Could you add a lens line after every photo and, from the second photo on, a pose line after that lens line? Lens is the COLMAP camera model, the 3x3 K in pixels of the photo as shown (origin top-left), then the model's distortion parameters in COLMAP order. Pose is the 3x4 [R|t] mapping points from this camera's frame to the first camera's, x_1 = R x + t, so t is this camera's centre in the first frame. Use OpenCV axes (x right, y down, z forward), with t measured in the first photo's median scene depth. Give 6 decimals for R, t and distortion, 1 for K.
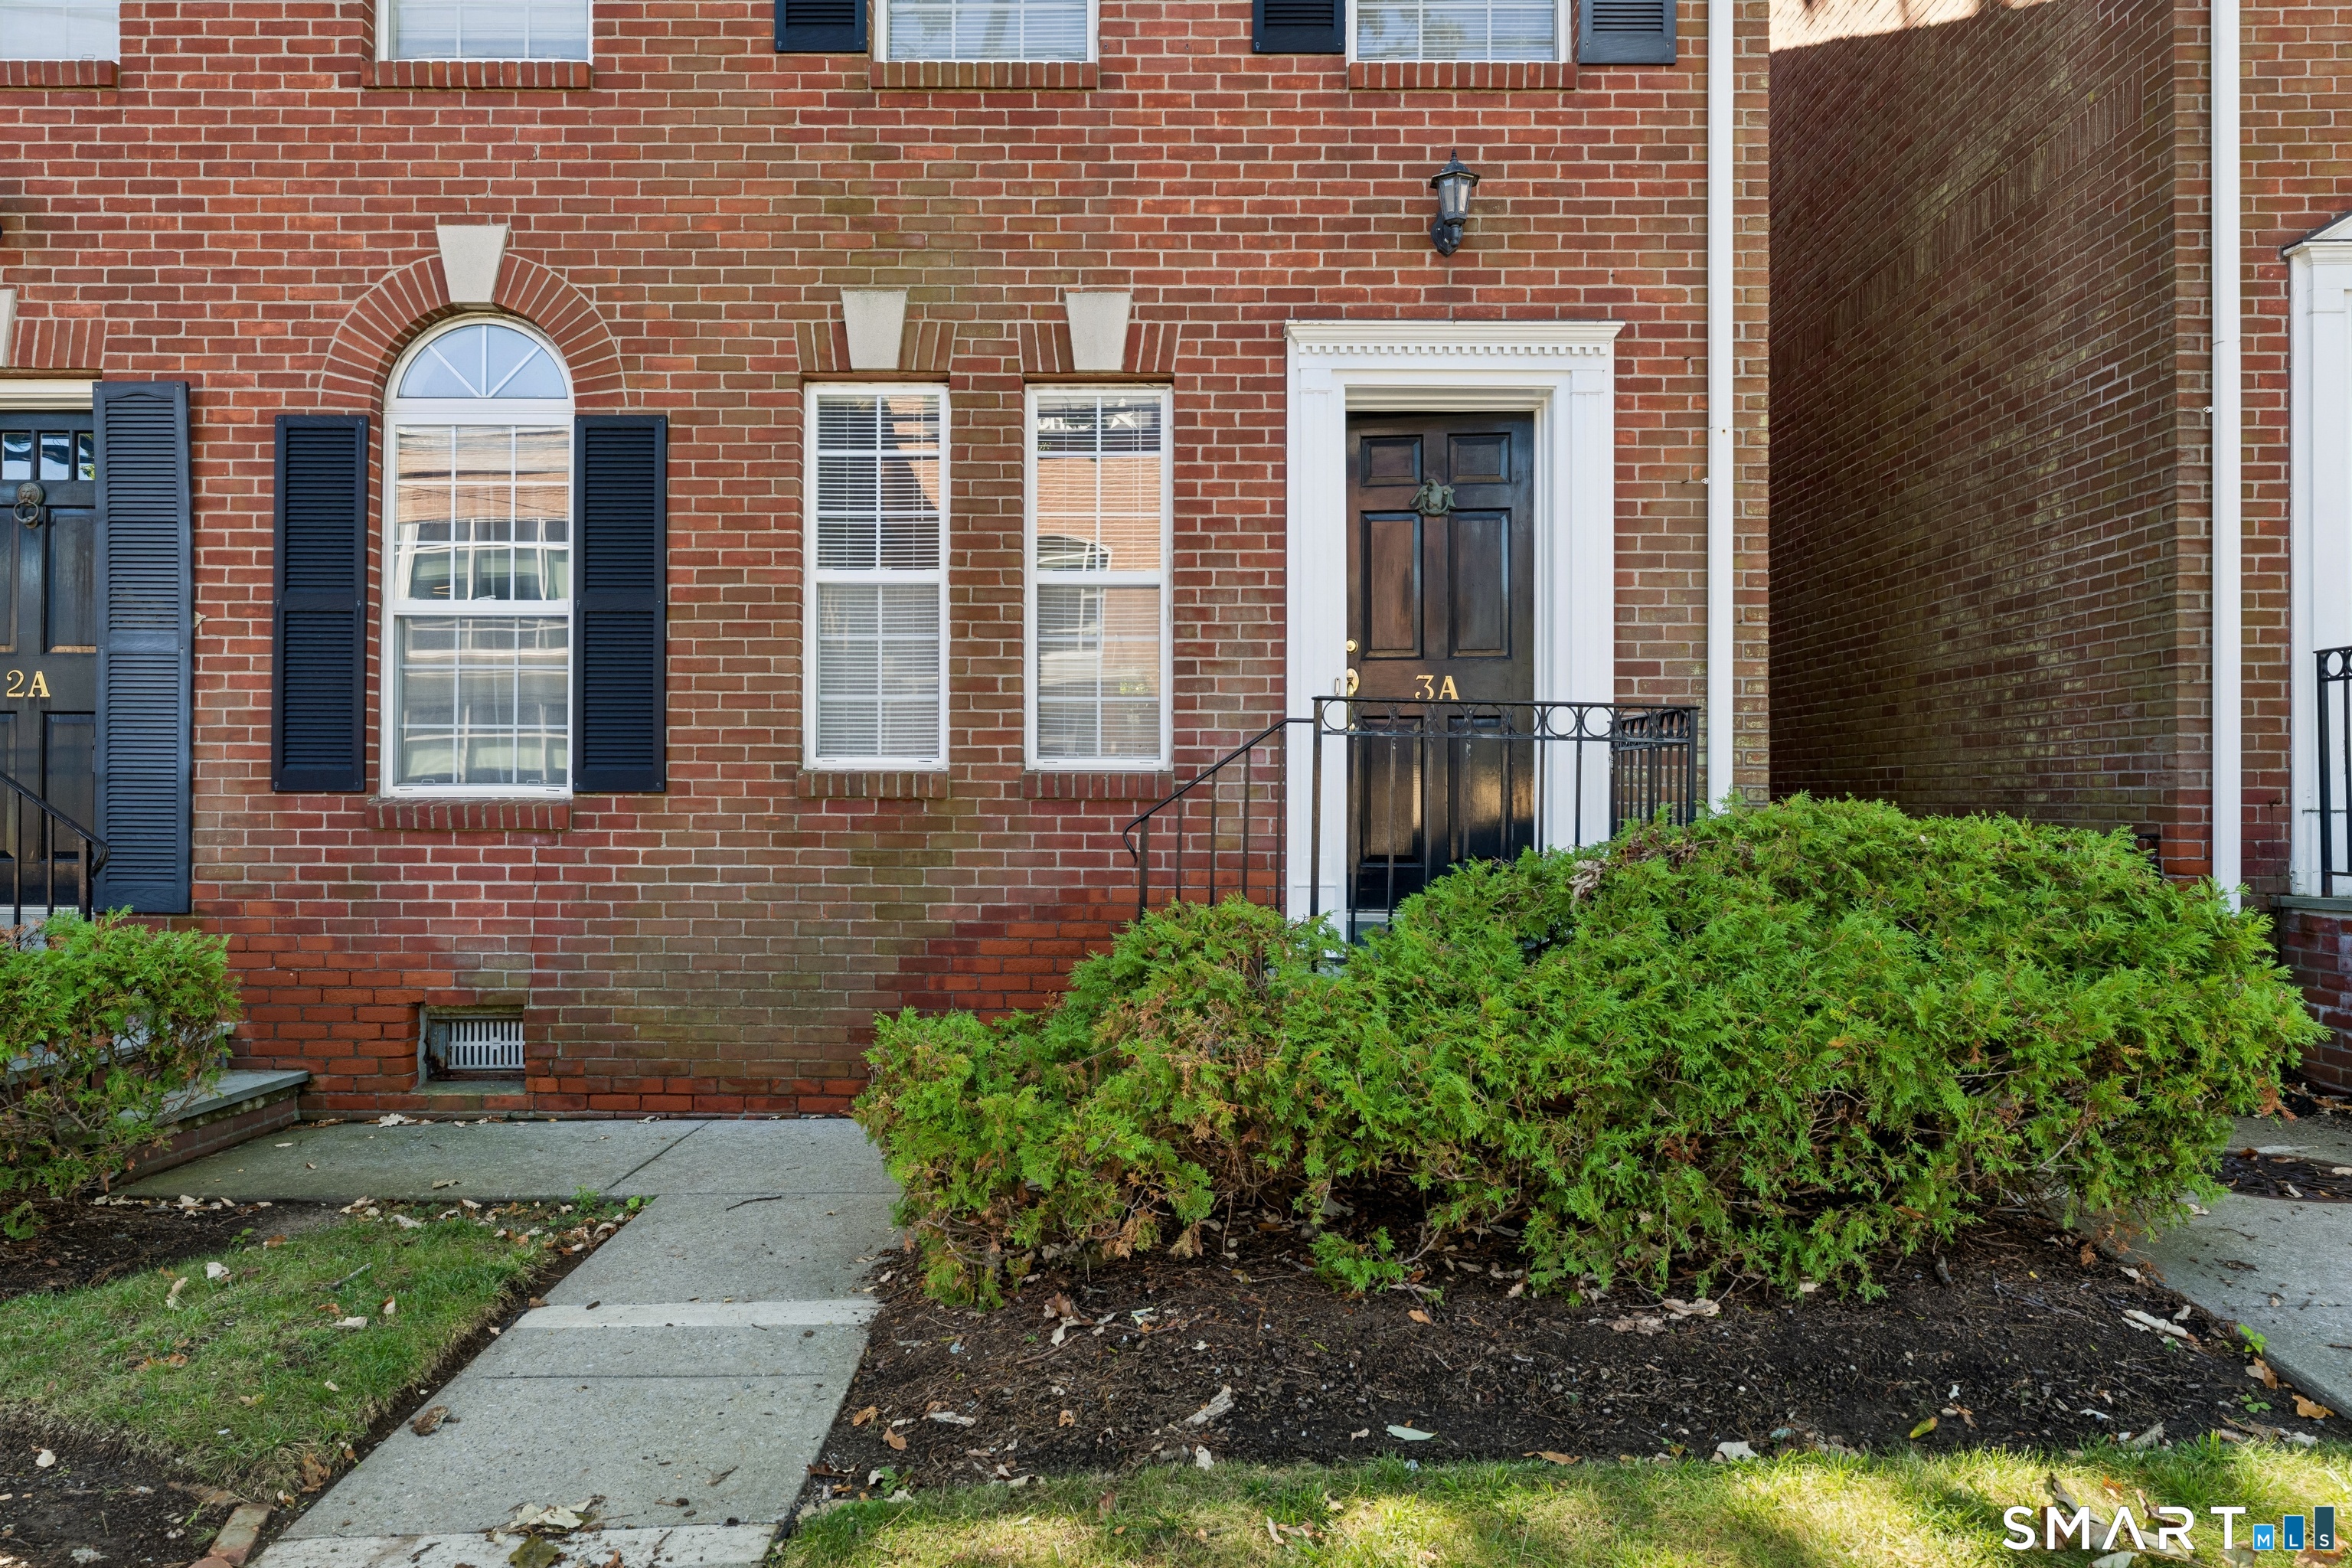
lens RADIAL K [[1598.7, 0, 1168.1], [0, 1598.7, 723.2], [0, 0, 1]] dist [0.004092, 0.003559]
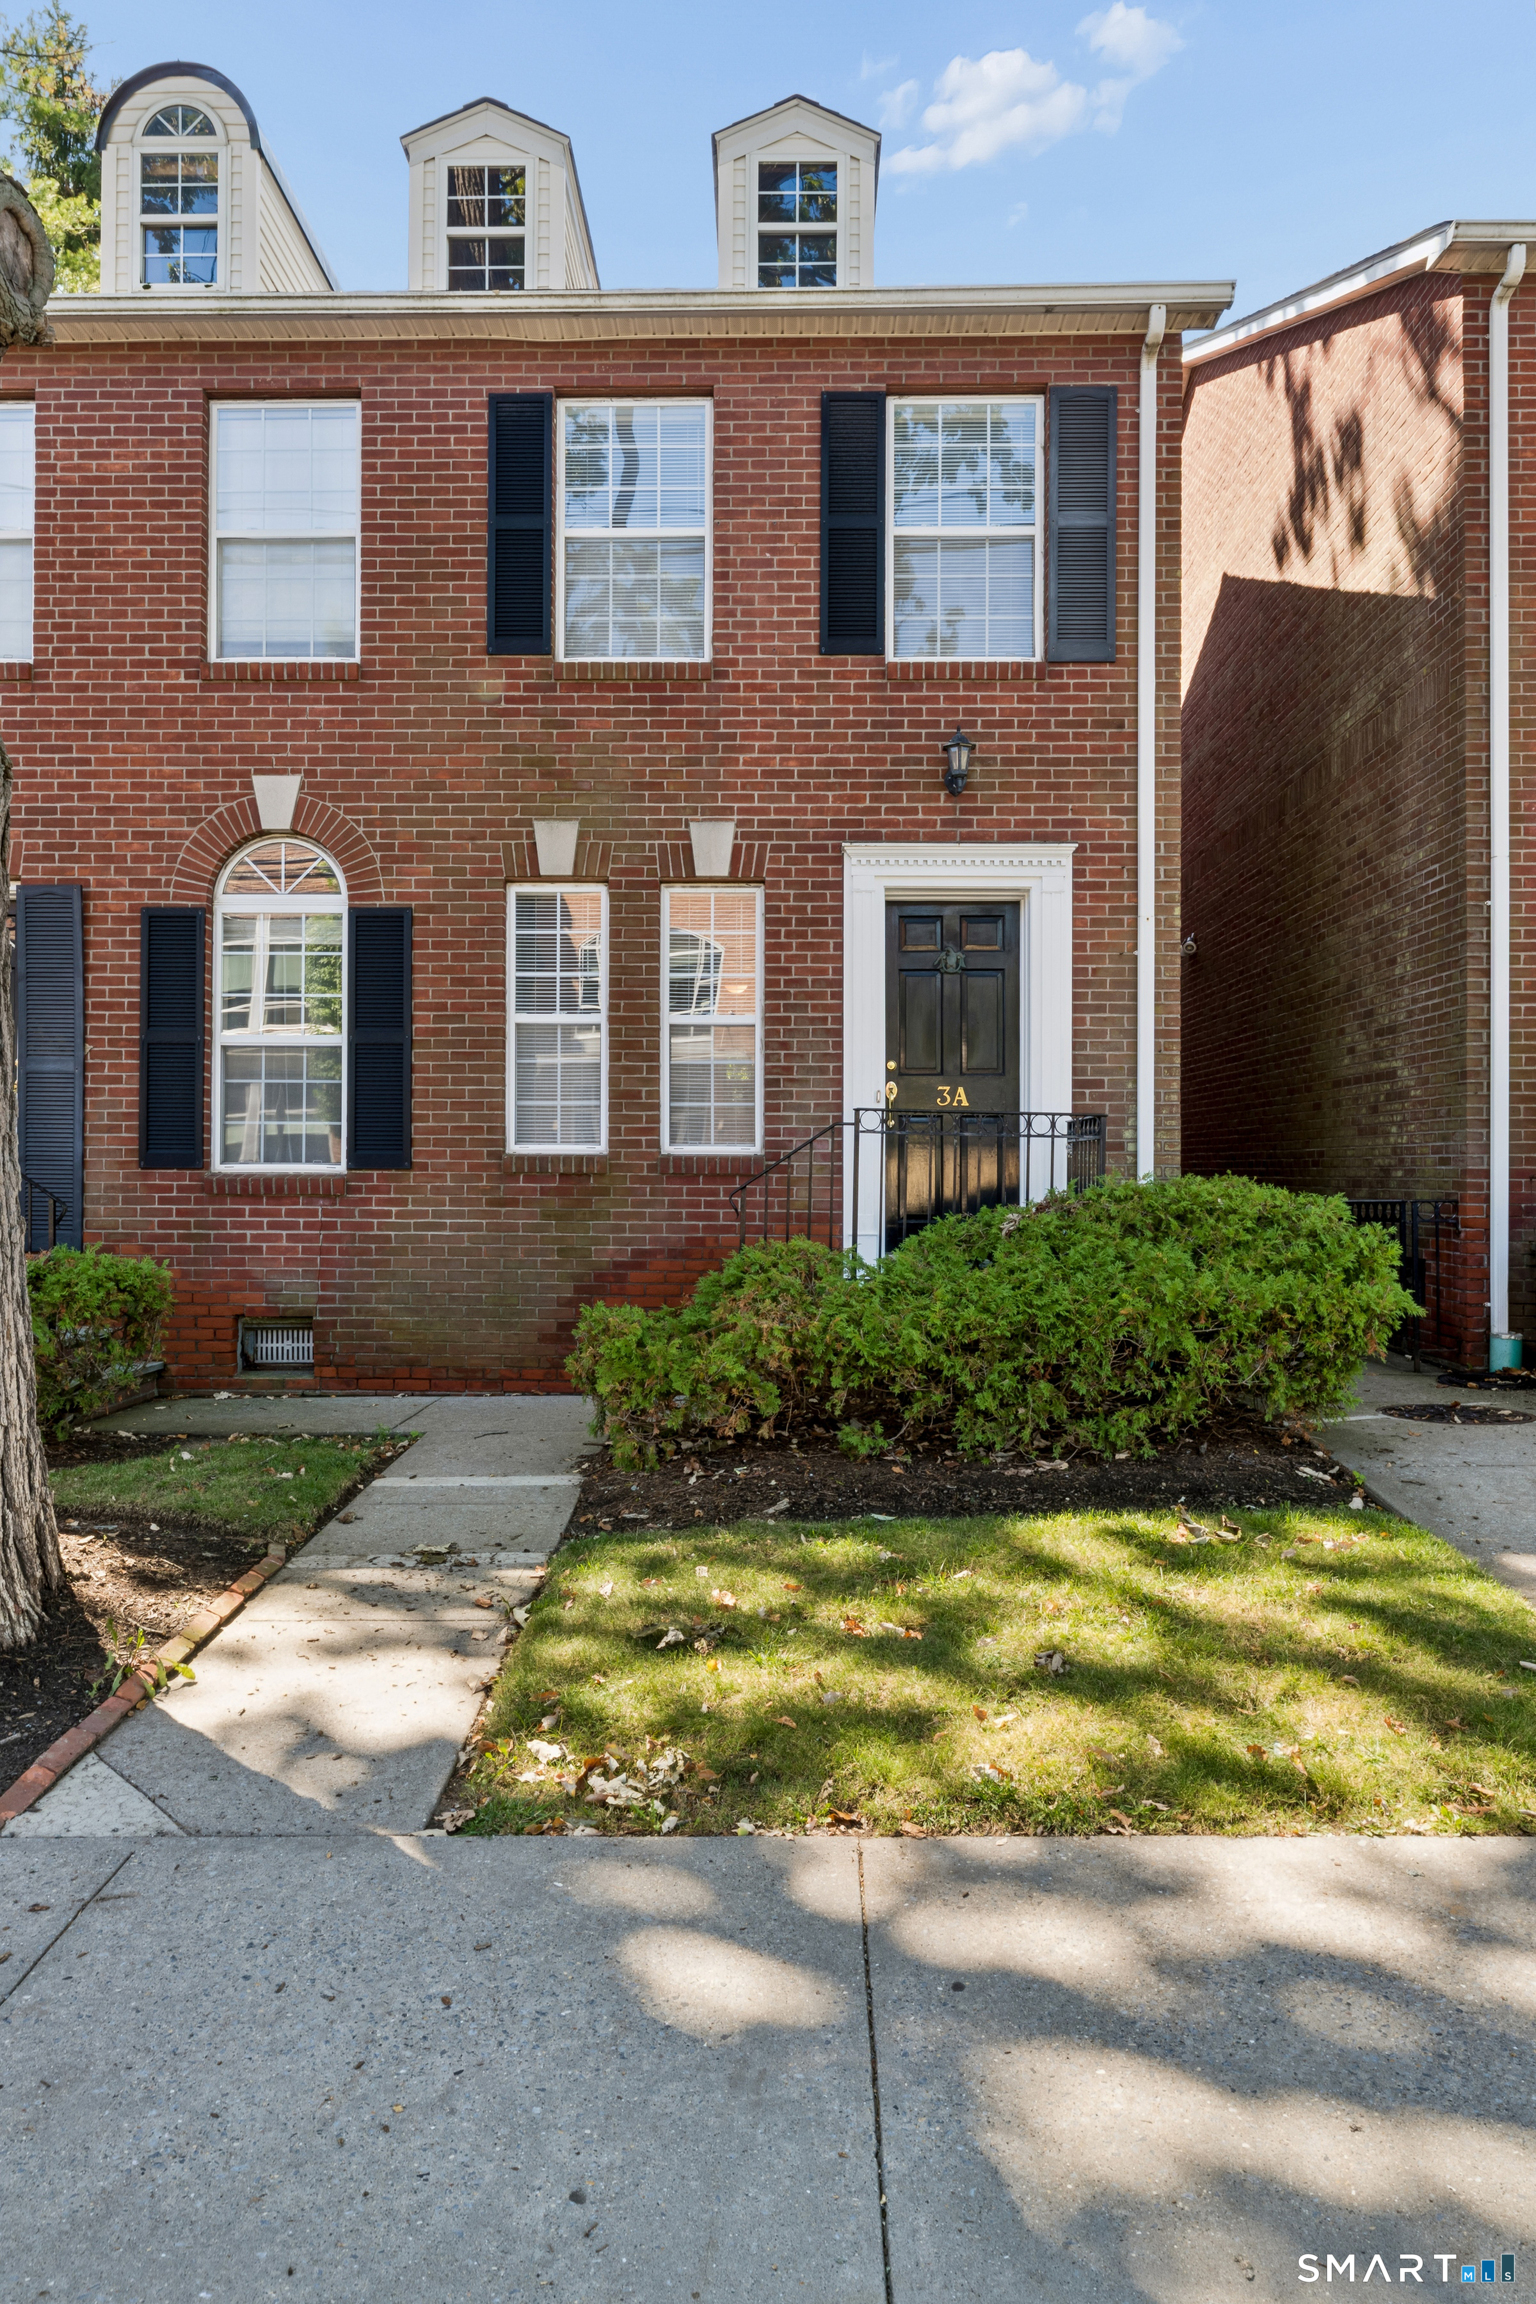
lens RADIAL K [[1570.3, 0, 769.5], [0, 1570.3, 1150.3], [0, 0, 1]] dist [0.005823, -0.003690]
pose [[0.999995, 0.001192, -0.002776, 0.012091], [-0.001094, 0.999385, 0.035053, -0.024183], [0.002816, -0.035050, 0.999382, -0.419760]]
